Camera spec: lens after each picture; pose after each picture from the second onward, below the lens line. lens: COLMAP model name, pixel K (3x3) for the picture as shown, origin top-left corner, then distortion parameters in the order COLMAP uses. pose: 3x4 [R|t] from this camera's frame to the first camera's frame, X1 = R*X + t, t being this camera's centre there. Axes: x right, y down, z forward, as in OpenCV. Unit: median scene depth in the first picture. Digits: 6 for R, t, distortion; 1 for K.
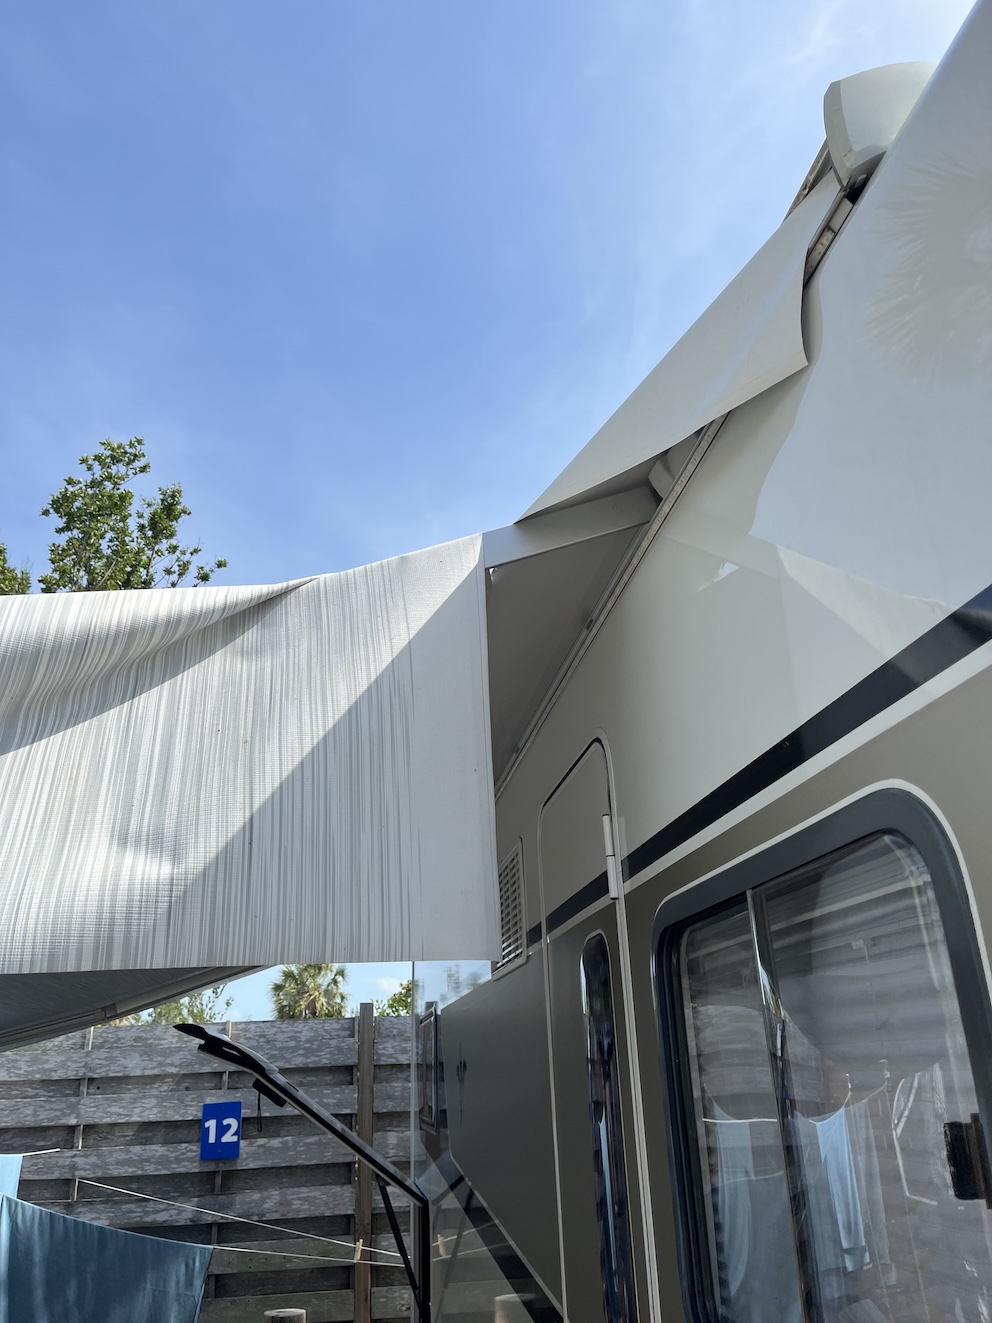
lens RADIAL K [[1009.0, 0, 499.5], [0, 1009.0, 660.0], [0, 0, 1]] dist [0.011179, 0.000477]
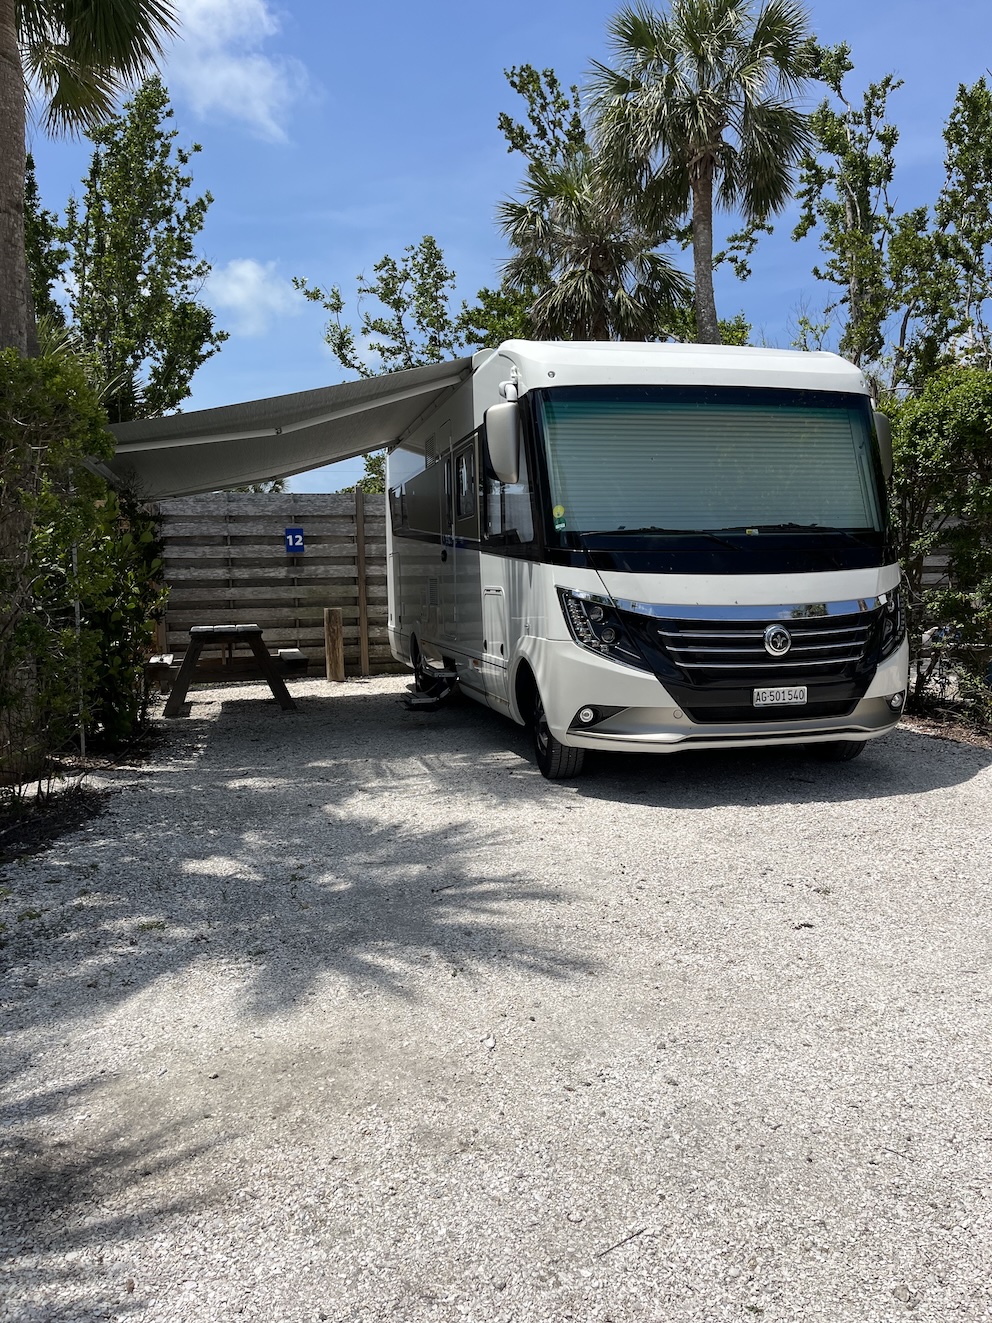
lens RADIAL K [[1009.0, 0, 500.4], [0, 1009.0, 661.3], [0, 0, 1]] dist [0.011179, 0.000477]
pose [[0.996147, 0.013363, 0.086674, -0.021093], [-0.051010, 0.892224, 0.448702, -0.296629], [-0.071337, -0.451394, 0.889468, -1.073491]]
